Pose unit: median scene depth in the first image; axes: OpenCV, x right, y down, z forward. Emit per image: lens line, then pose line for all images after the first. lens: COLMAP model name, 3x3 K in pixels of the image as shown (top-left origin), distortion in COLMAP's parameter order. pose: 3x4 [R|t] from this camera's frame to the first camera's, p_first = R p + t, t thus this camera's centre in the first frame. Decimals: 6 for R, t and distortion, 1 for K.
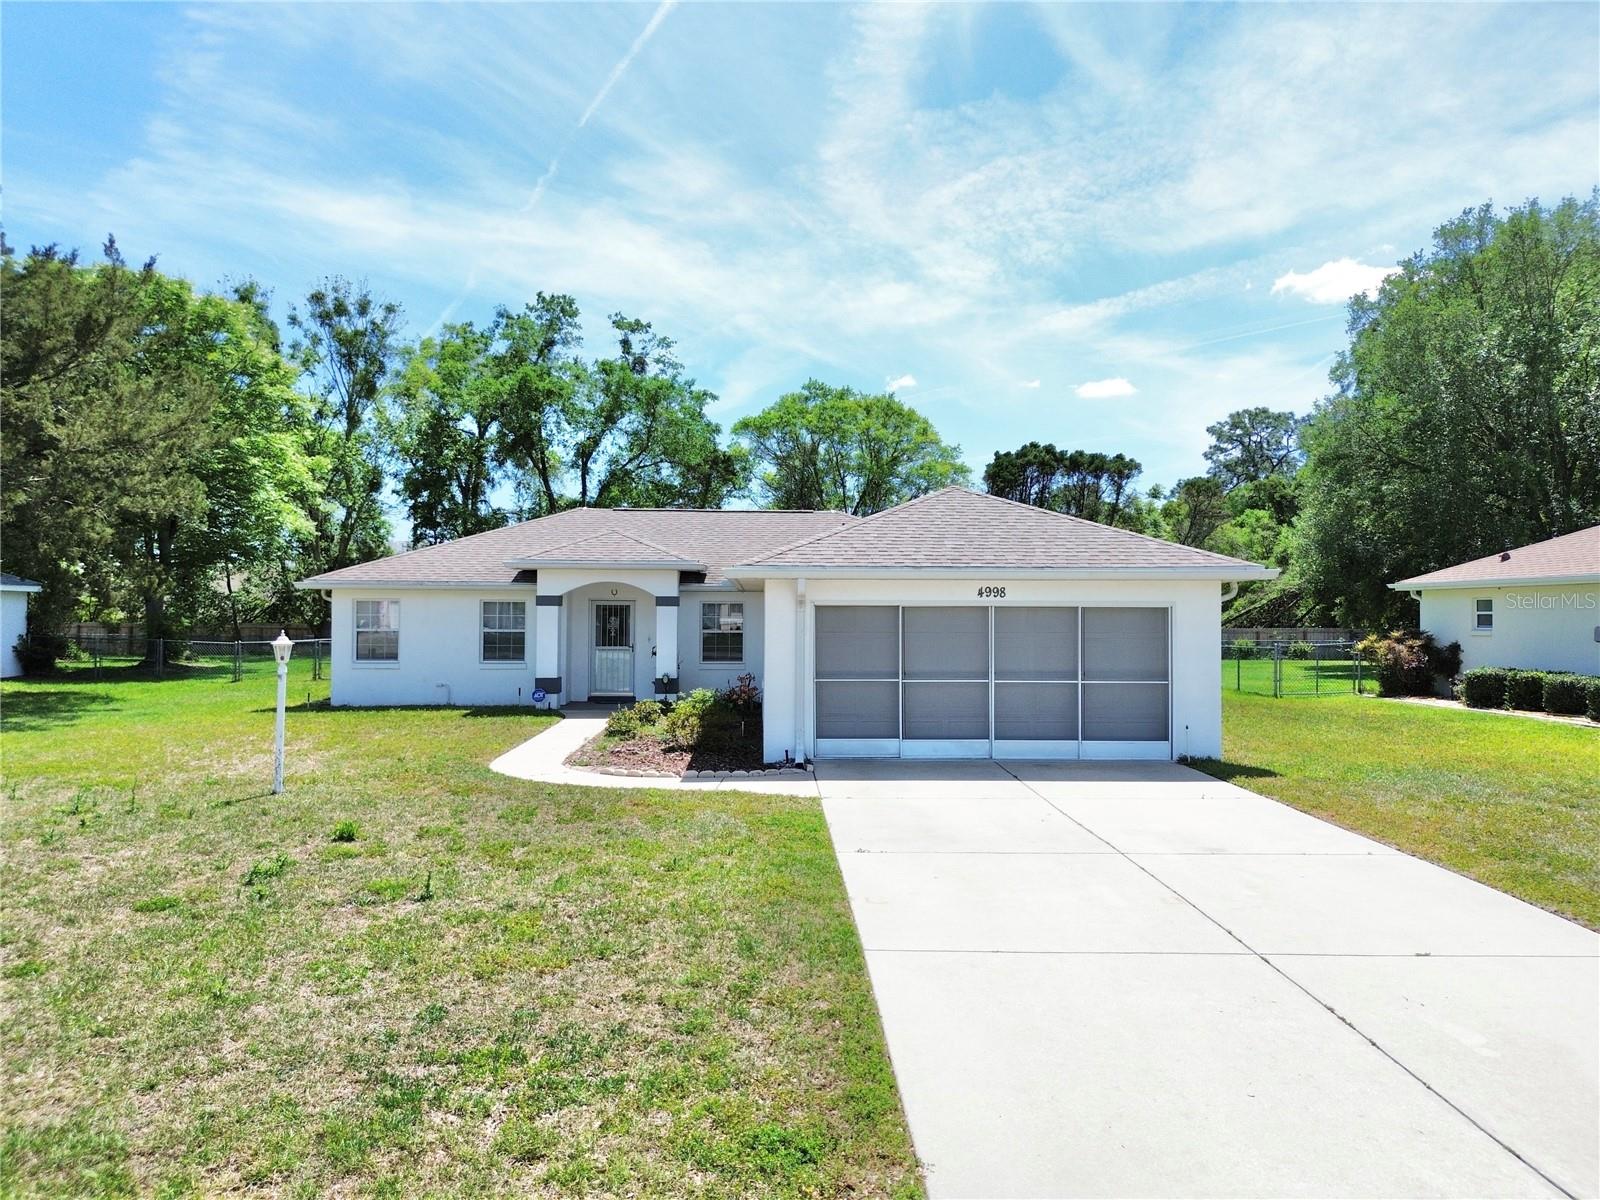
lens RADIAL K [[1141.6, 0, 800.0], [0, 1141.6, 600.0], [0, 0, 1]] dist [0.085555, -0.098163]
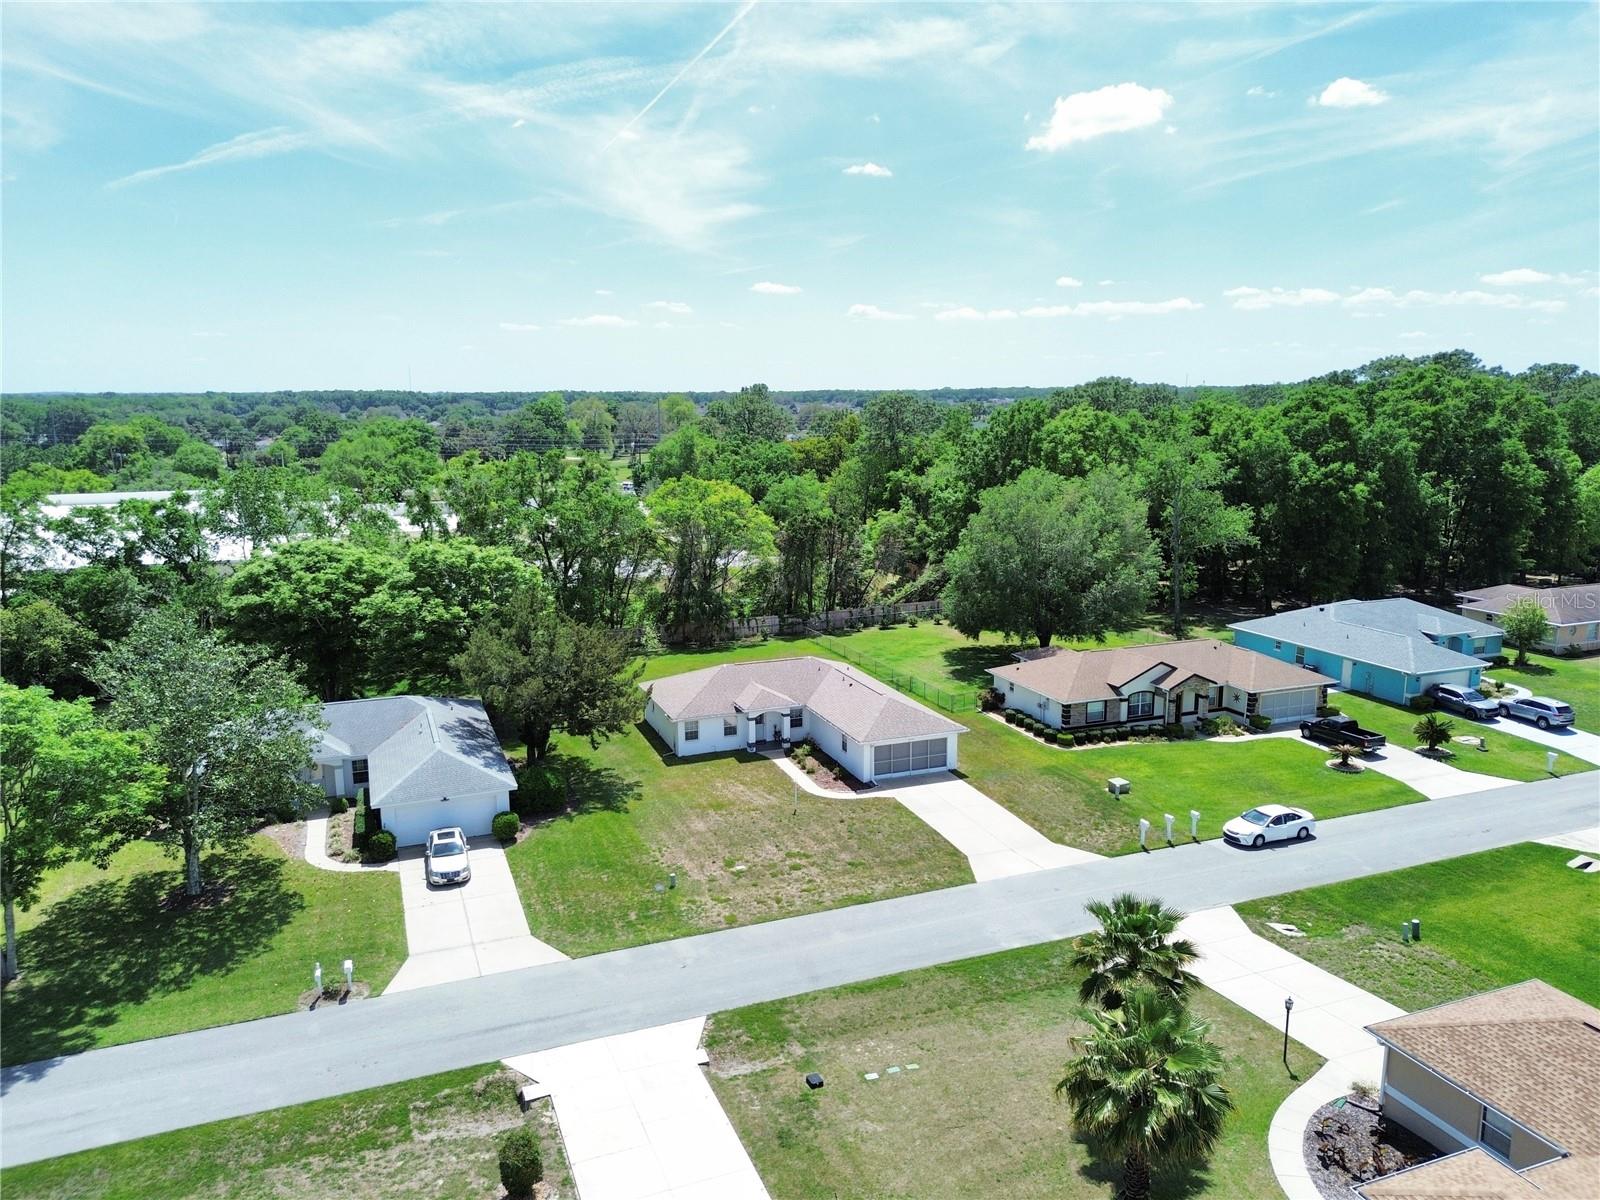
lens RADIAL K [[1141.6, 0, 800.0], [0, 1141.6, 600.0], [0, 0, 1]] dist [0.085555, -0.098163]
pose [[0.943037, -0.071696, 0.324869, -1.888085], [0.004316, 0.979057, 0.203541, -1.652950], [-0.332659, -0.190545, 0.923597, -3.268864]]
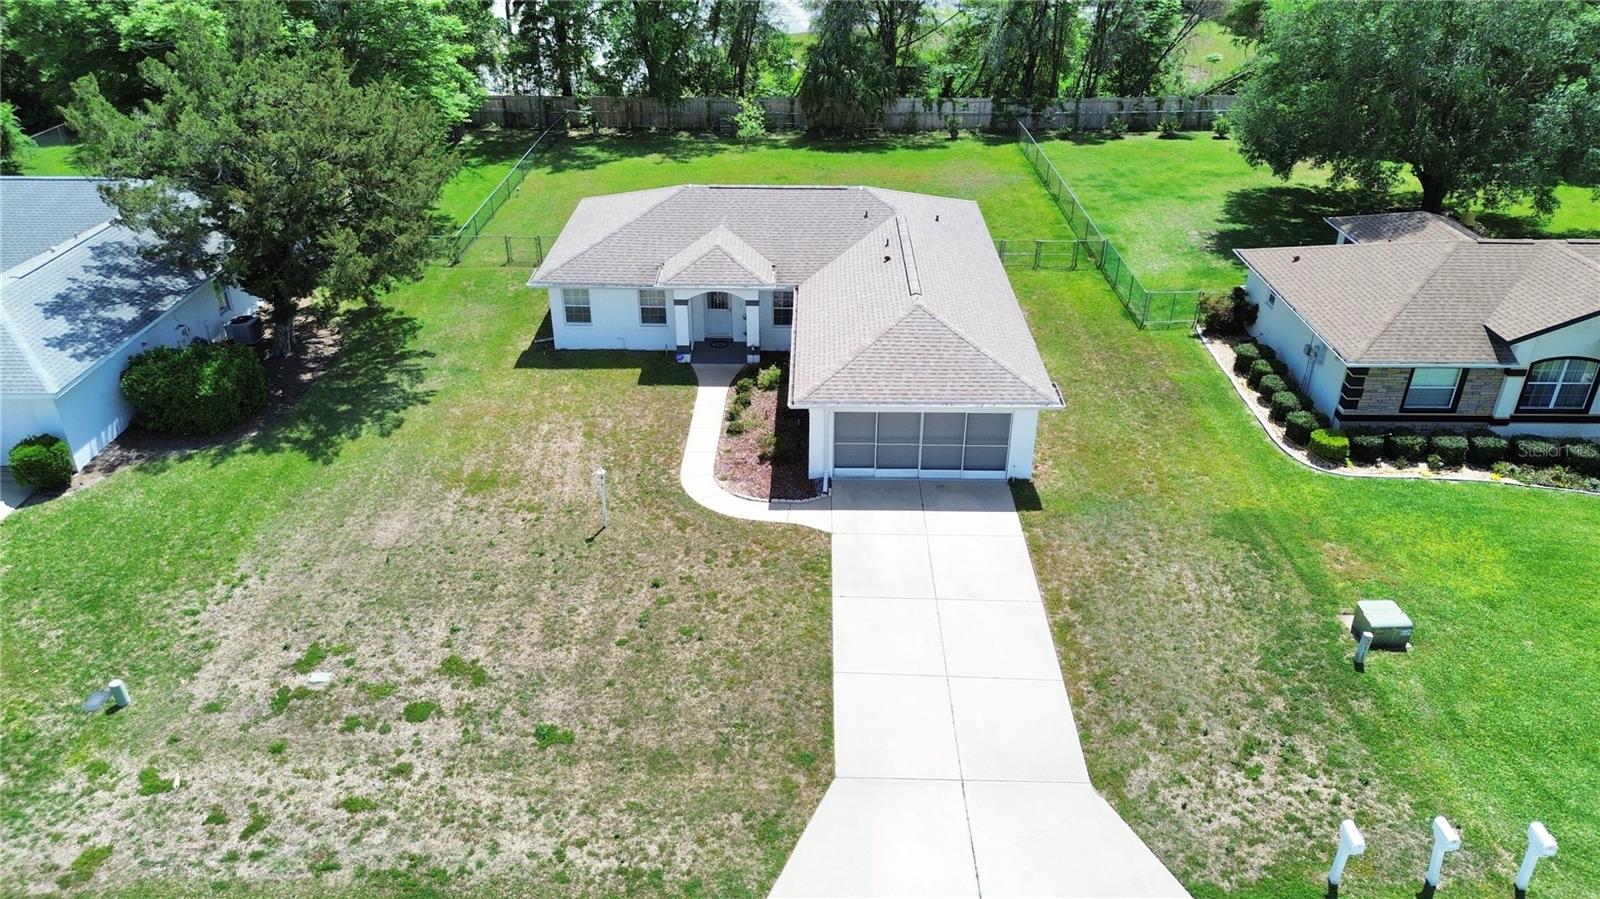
lens RADIAL K [[1107.4, 0, 797.5], [0, 1107.4, 505.8], [0, 0, 1]] dist [0.072540, -0.099019]
pose [[0.998681, 0.022324, -0.046231, 0.049059], [0.006392, 0.839434, 0.543423, -1.056551], [0.050939, -0.543002, 0.838185, -0.839093]]
